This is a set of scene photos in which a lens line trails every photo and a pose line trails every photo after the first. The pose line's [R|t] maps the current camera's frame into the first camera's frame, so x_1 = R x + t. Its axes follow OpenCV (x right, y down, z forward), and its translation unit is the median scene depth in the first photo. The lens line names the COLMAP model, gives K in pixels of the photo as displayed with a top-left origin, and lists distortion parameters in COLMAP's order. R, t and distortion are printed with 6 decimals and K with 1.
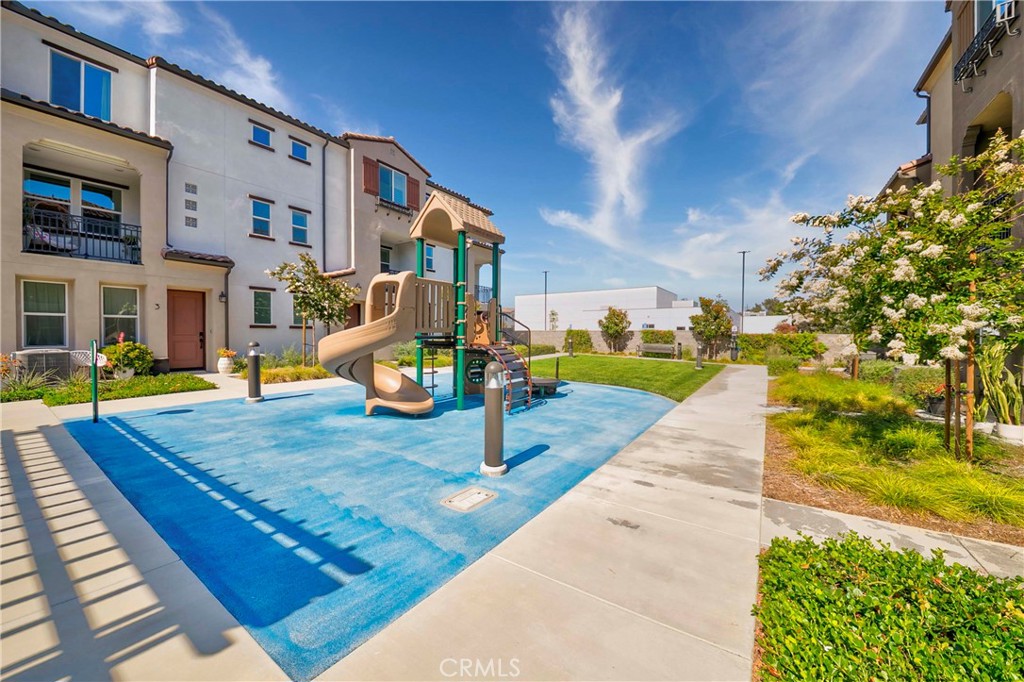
lens RADIAL K [[358.4, 0, 512.0], [0, 358.4, 341.0], [0, 0, 1]] dist [0.000102, -0.009698]
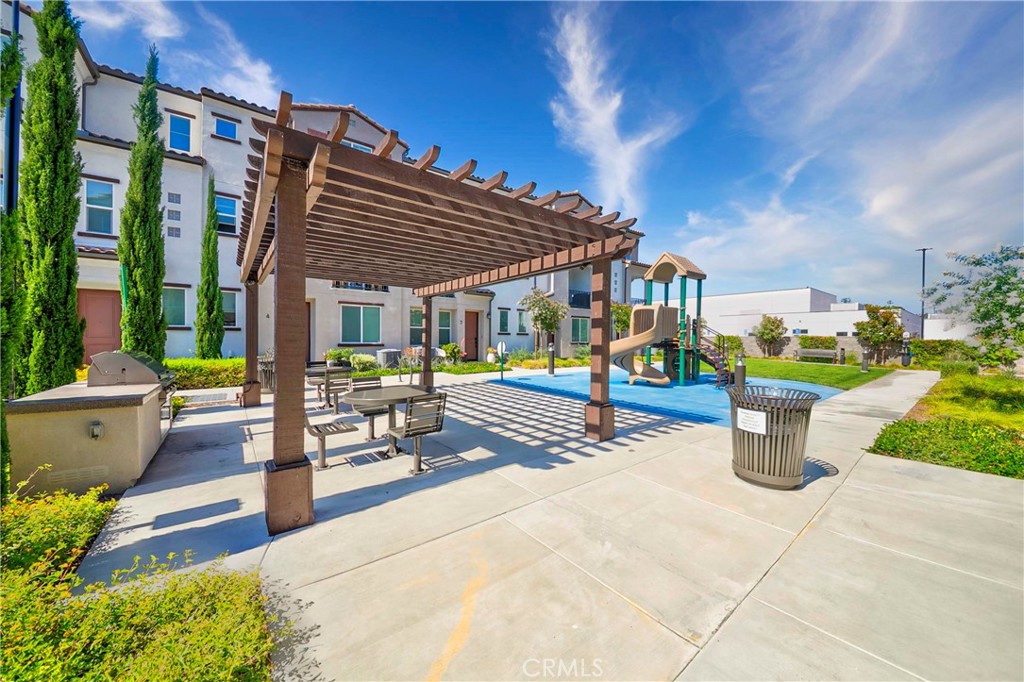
lens RADIAL K [[358.4, 0, 512.0], [0, 358.4, 341.0], [0, 0, 1]] dist [0.000102, -0.009698]
pose [[0.954212, 0.004247, -0.299100, -0.152649], [-0.008575, 0.999877, -0.013157, 0.006177], [0.299008, 0.015119, 0.954131, -0.300762]]
